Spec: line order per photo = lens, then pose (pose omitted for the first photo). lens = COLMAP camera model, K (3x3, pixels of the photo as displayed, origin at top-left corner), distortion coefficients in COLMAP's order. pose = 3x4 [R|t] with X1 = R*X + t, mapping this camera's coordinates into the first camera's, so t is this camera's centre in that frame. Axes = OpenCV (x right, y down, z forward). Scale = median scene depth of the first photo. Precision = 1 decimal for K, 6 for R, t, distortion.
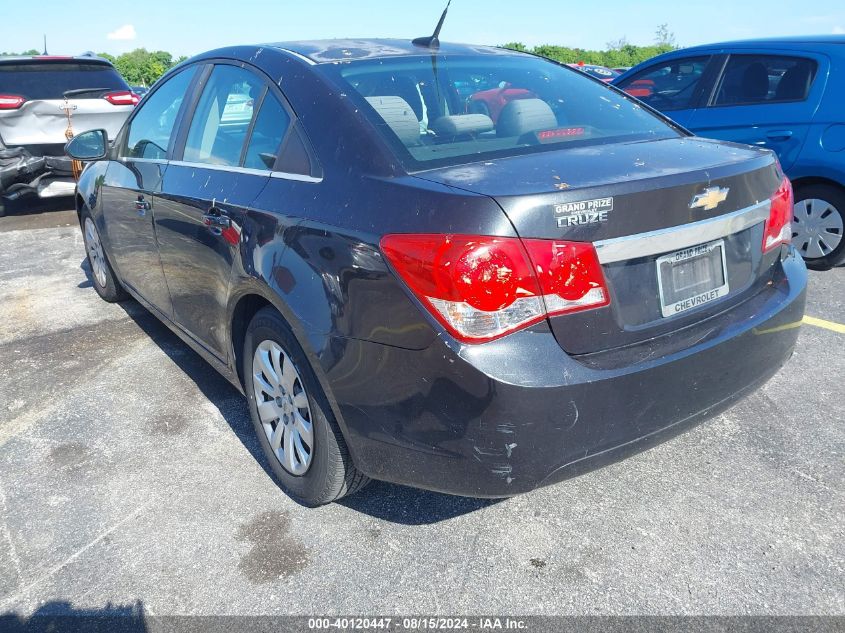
lens RADIAL K [[693.4, 0, 425.0], [0, 693.4, 316.7], [0, 0, 1]] dist [0.011314, -0.034702]
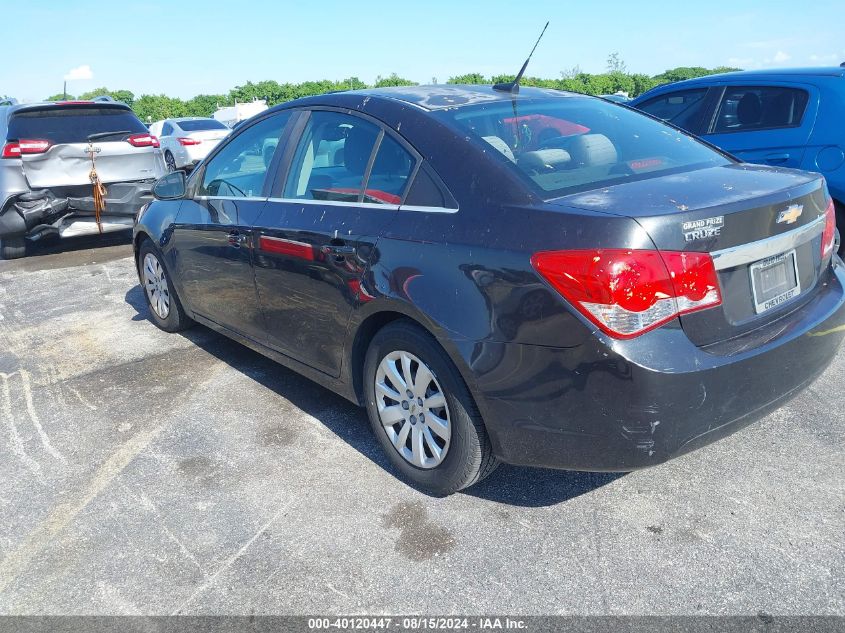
lens RADIAL K [[689.3, 0, 421.4], [0, 689.3, 318.3], [0, 0, 1]] dist [0.009471, -0.029559]
pose [[0.998073, -0.040315, 0.047171, -0.242133], [0.042011, 0.998485, -0.035536, 0.021950], [-0.045667, 0.037449, 0.998255, -0.135857]]
